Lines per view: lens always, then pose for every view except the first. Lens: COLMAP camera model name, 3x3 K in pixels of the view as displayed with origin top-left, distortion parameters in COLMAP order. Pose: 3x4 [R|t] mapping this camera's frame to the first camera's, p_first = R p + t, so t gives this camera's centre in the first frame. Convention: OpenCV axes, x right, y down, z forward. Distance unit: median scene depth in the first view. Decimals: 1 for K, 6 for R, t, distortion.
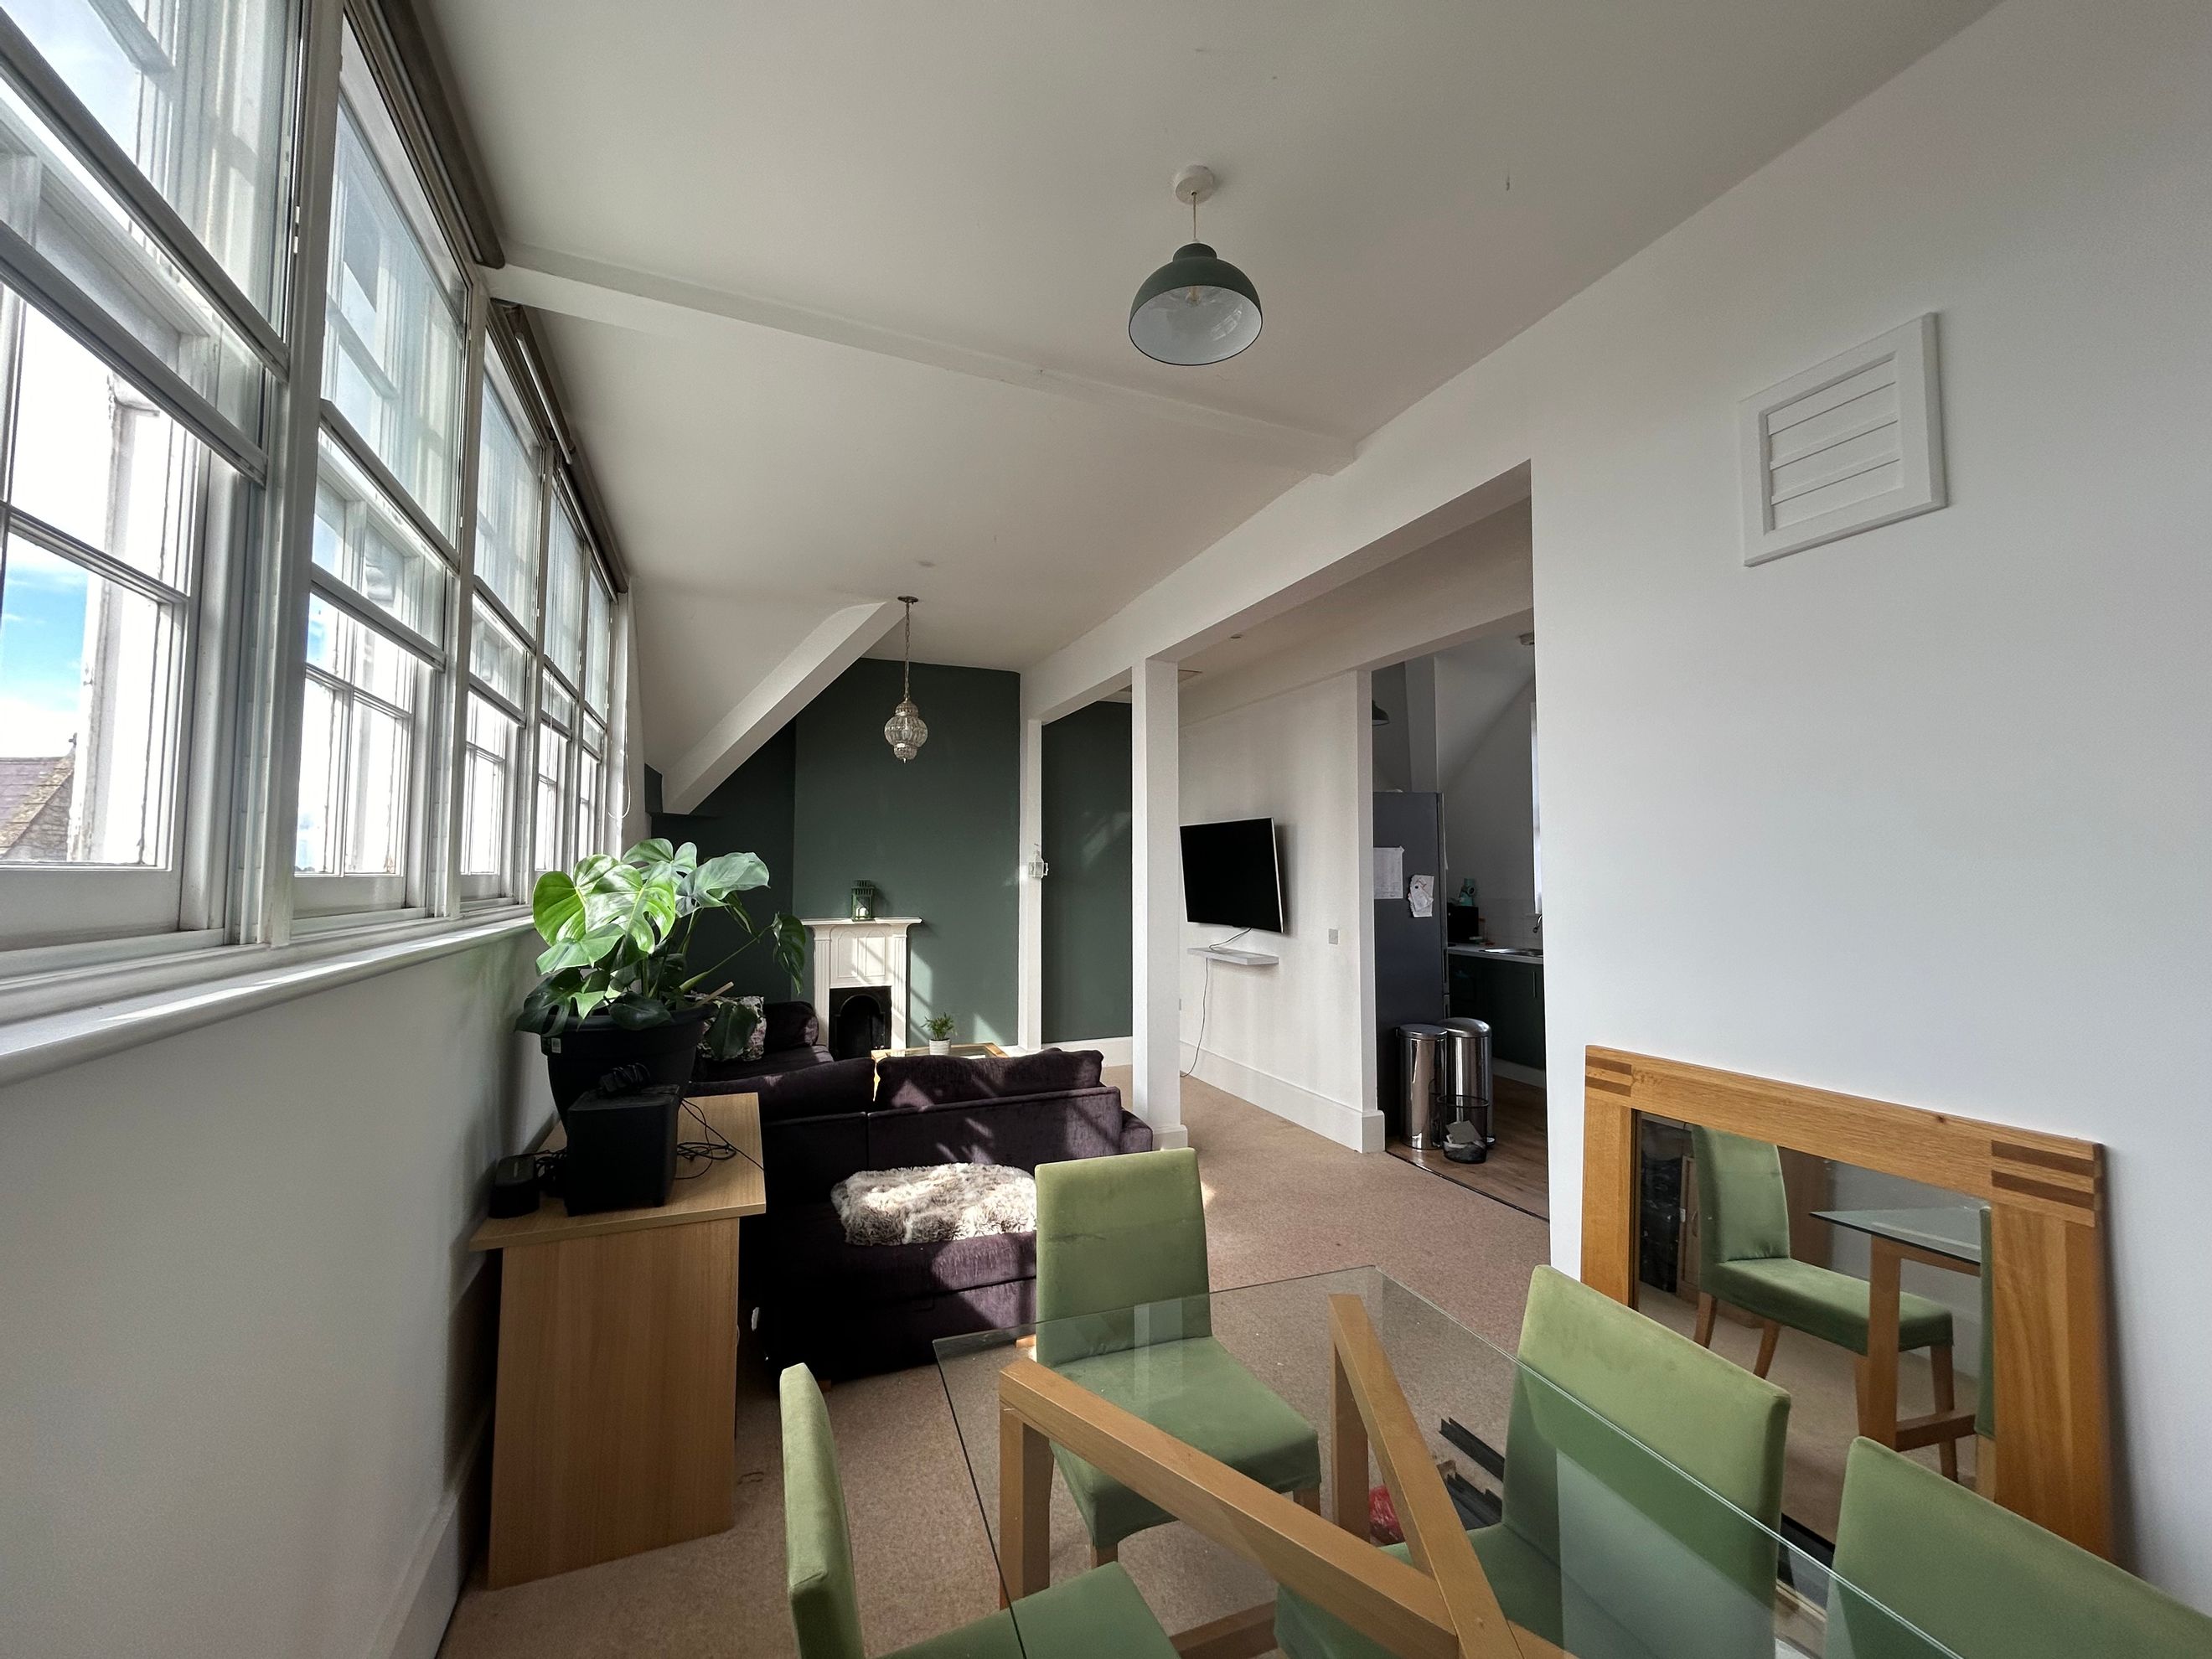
lens RADIAL K [[896.3, 0, 1106.0], [0, 896.3, 829.5], [0, 0, 1]] dist [-0.000642, 0.000084]
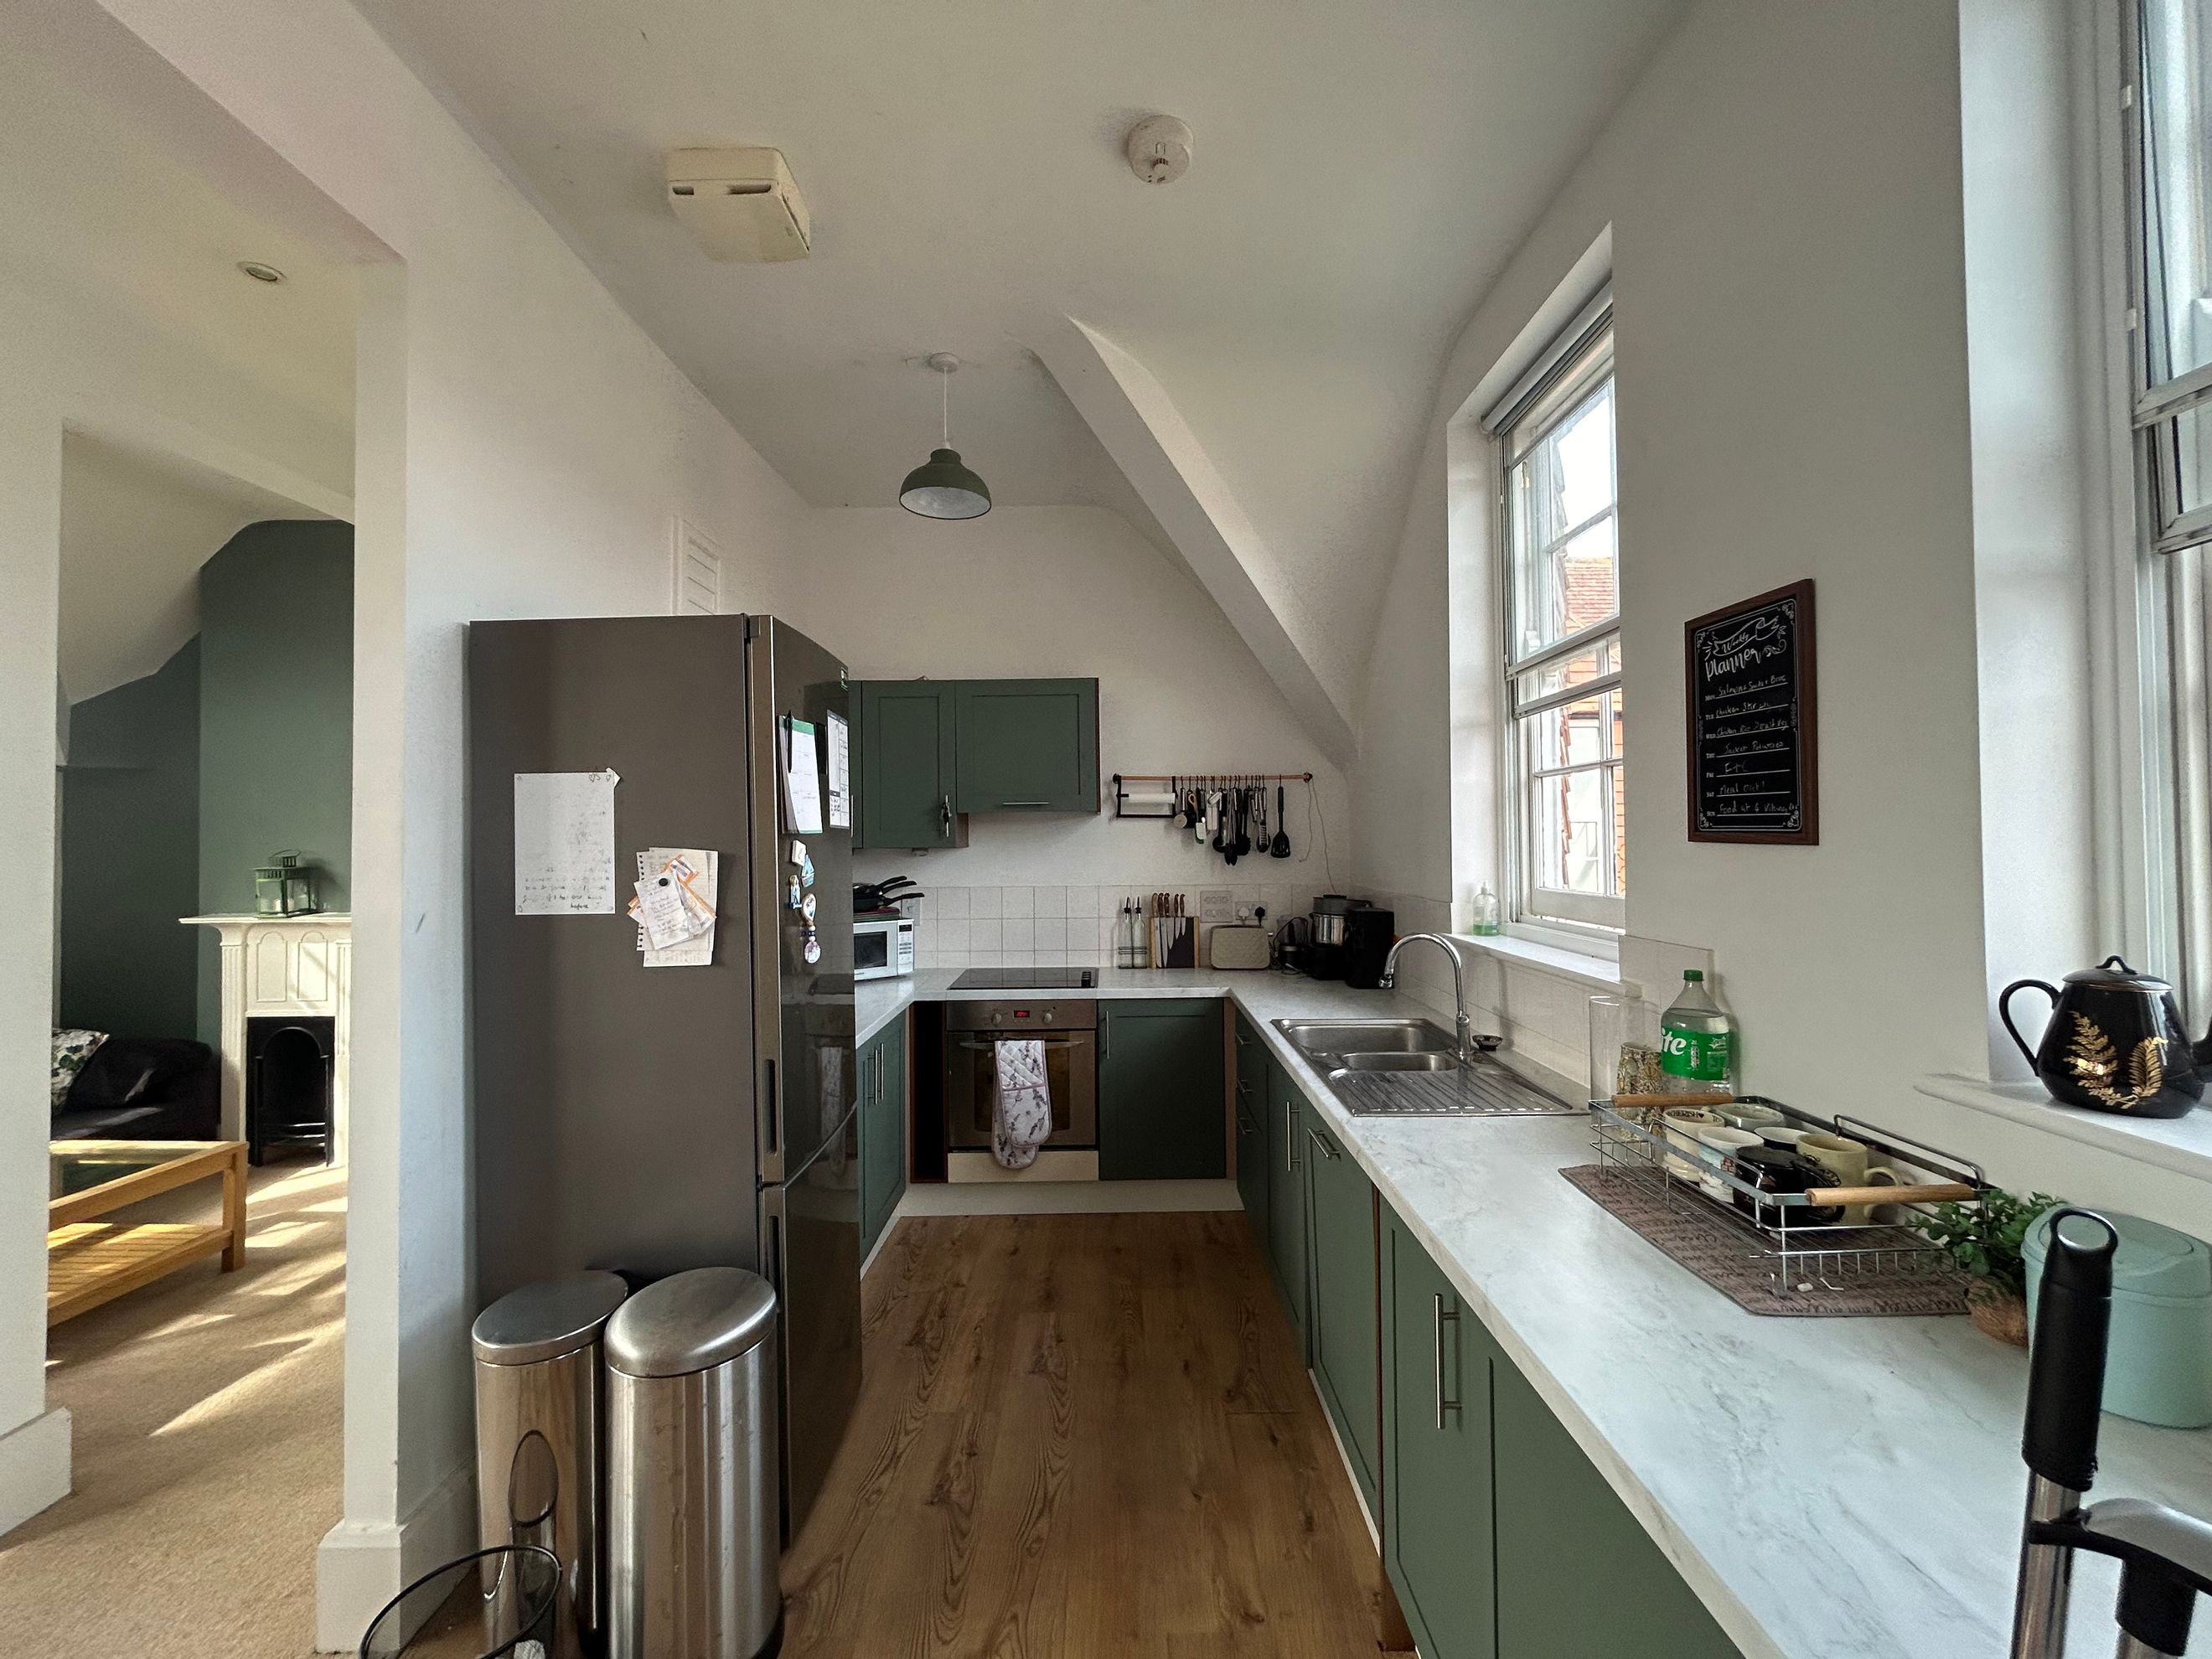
lens RADIAL K [[887.6, 0, 1104.9], [0, 887.6, 823.9], [0, 0, 1]] dist [-0.001033, 0.000485]
pose [[0.923080, -0.014376, -0.384340, 0.631113], [0.026232, 0.999328, 0.025621, 0.036449], [0.383713, -0.033732, 0.922836, 0.730013]]
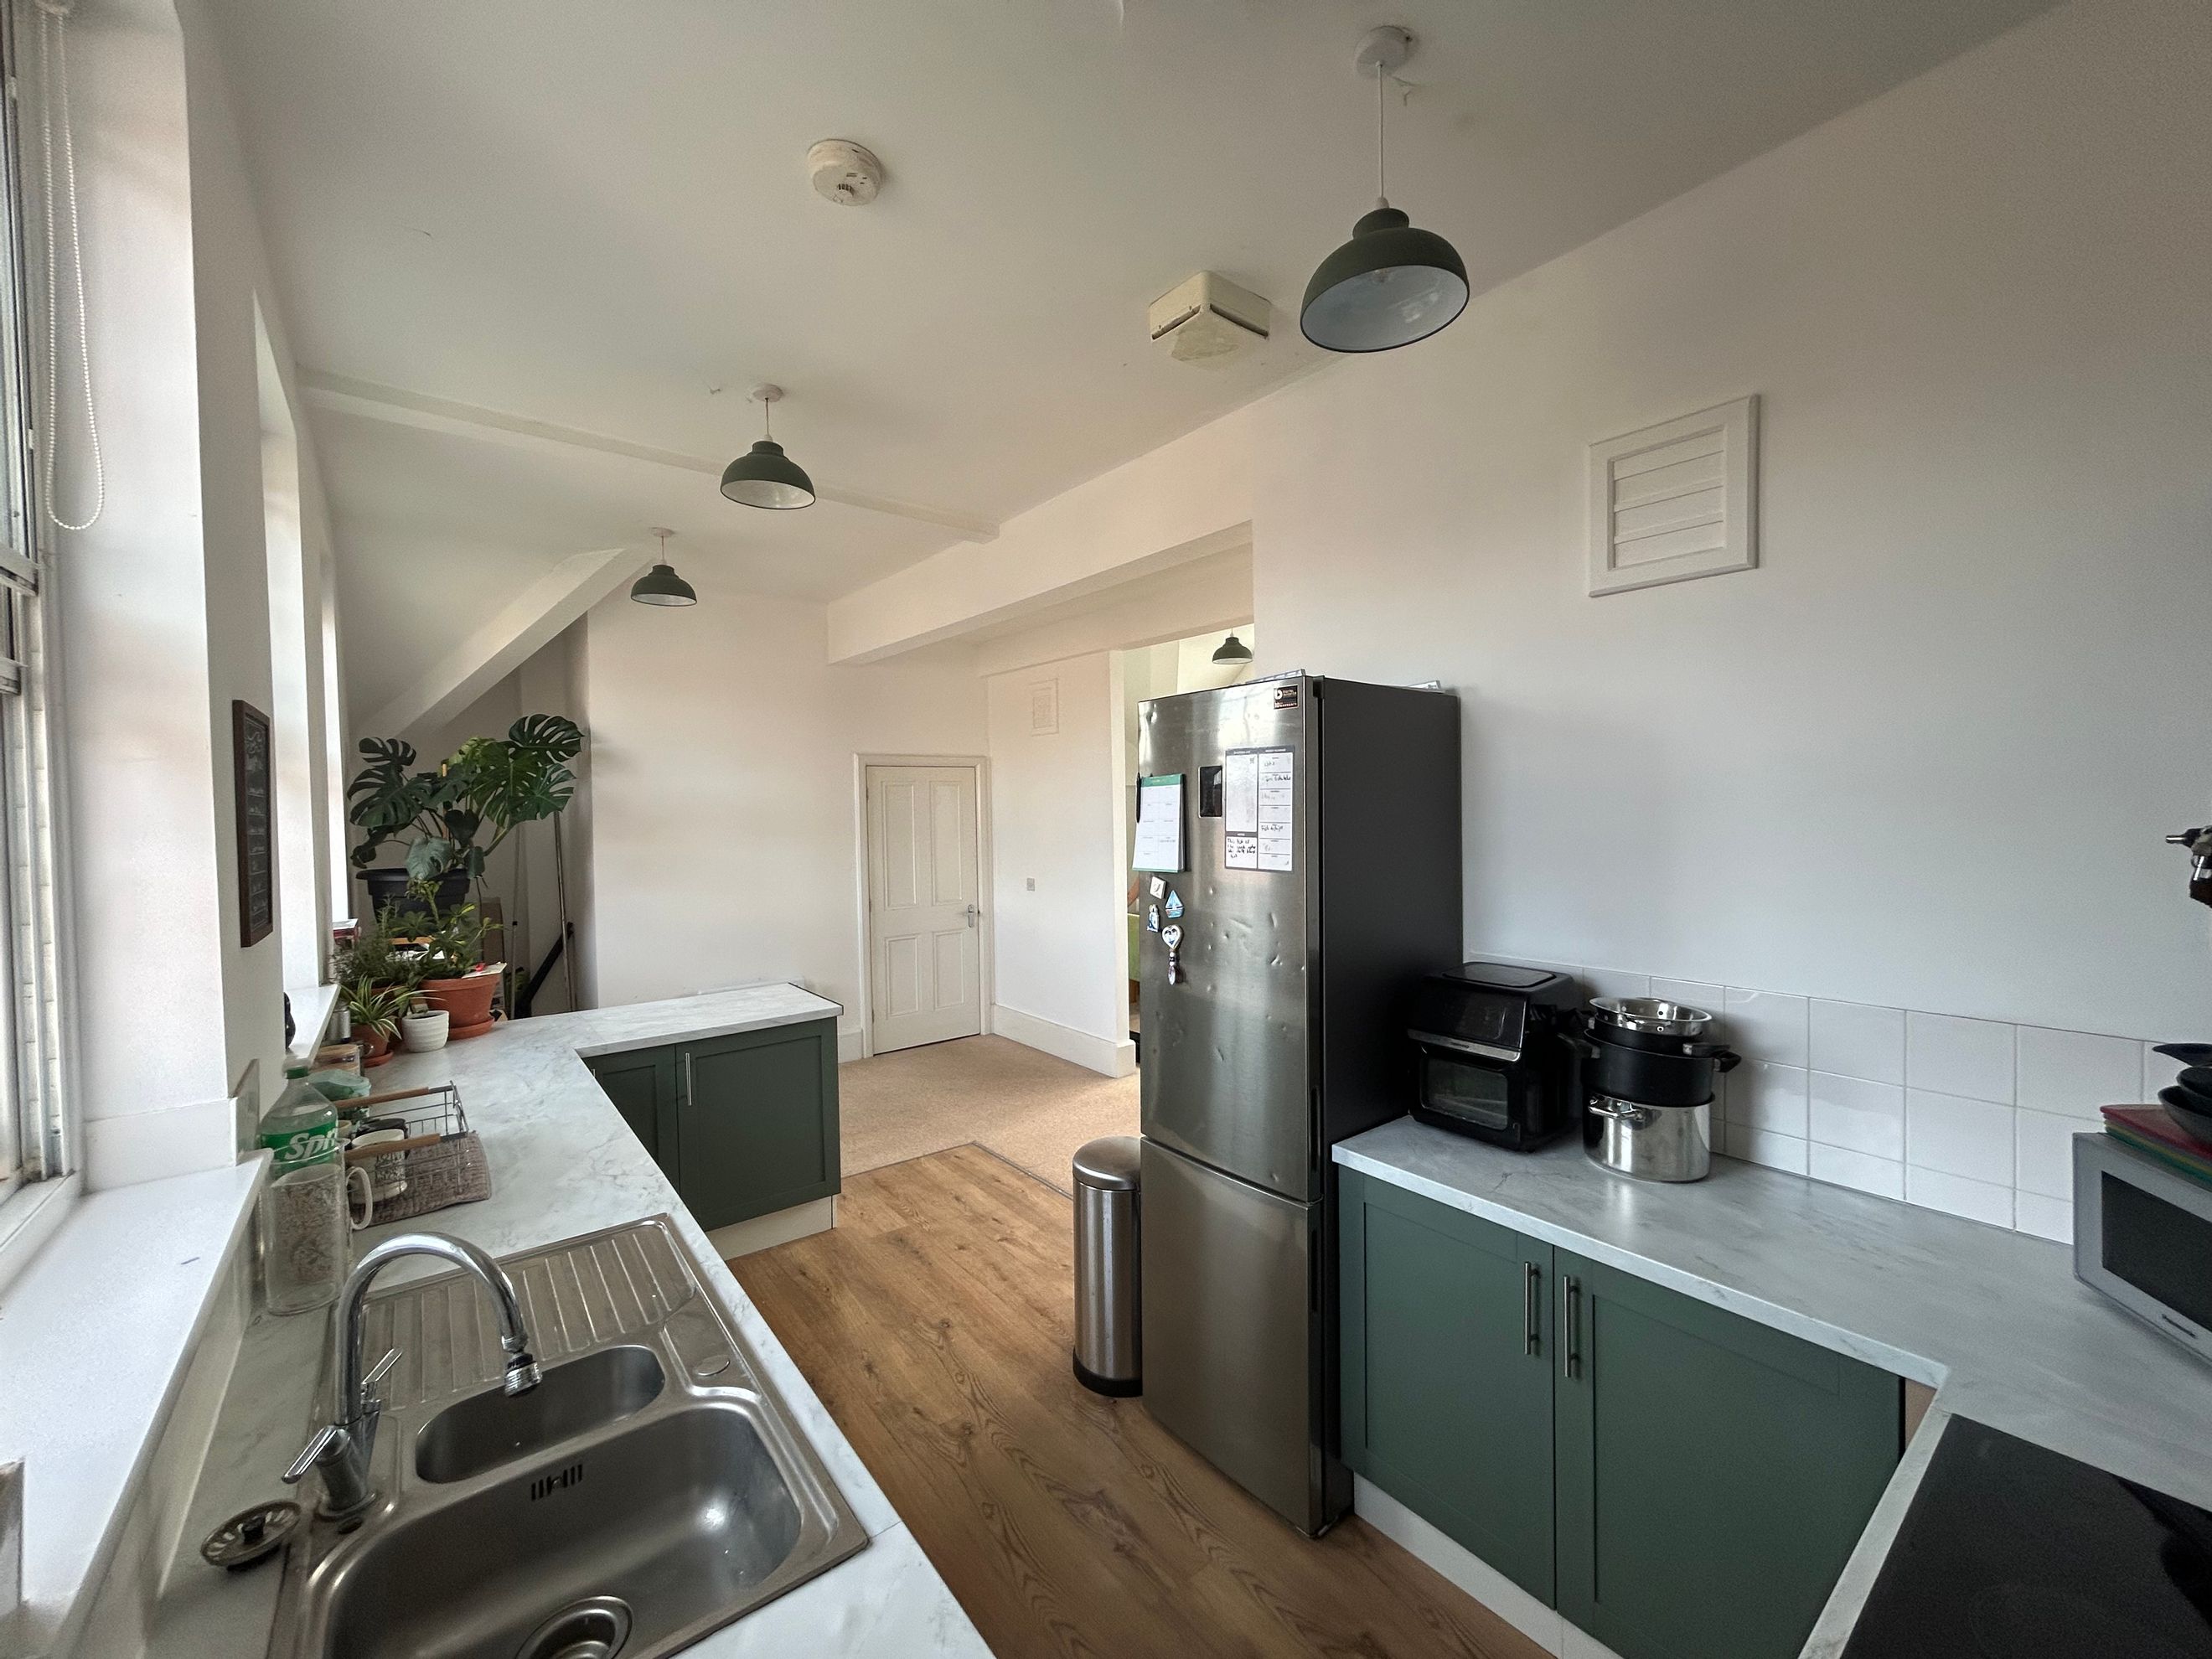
lens RADIAL K [[887.6, 0, 1104.9], [0, 887.6, 823.9], [0, 0, 1]] dist [-0.001033, 0.000485]
pose [[-0.962580, 0.023841, -0.269949, 0.518005], [0.030863, 0.999286, -0.021796, 0.031622], [0.269236, -0.029312, -0.962628, 1.432809]]
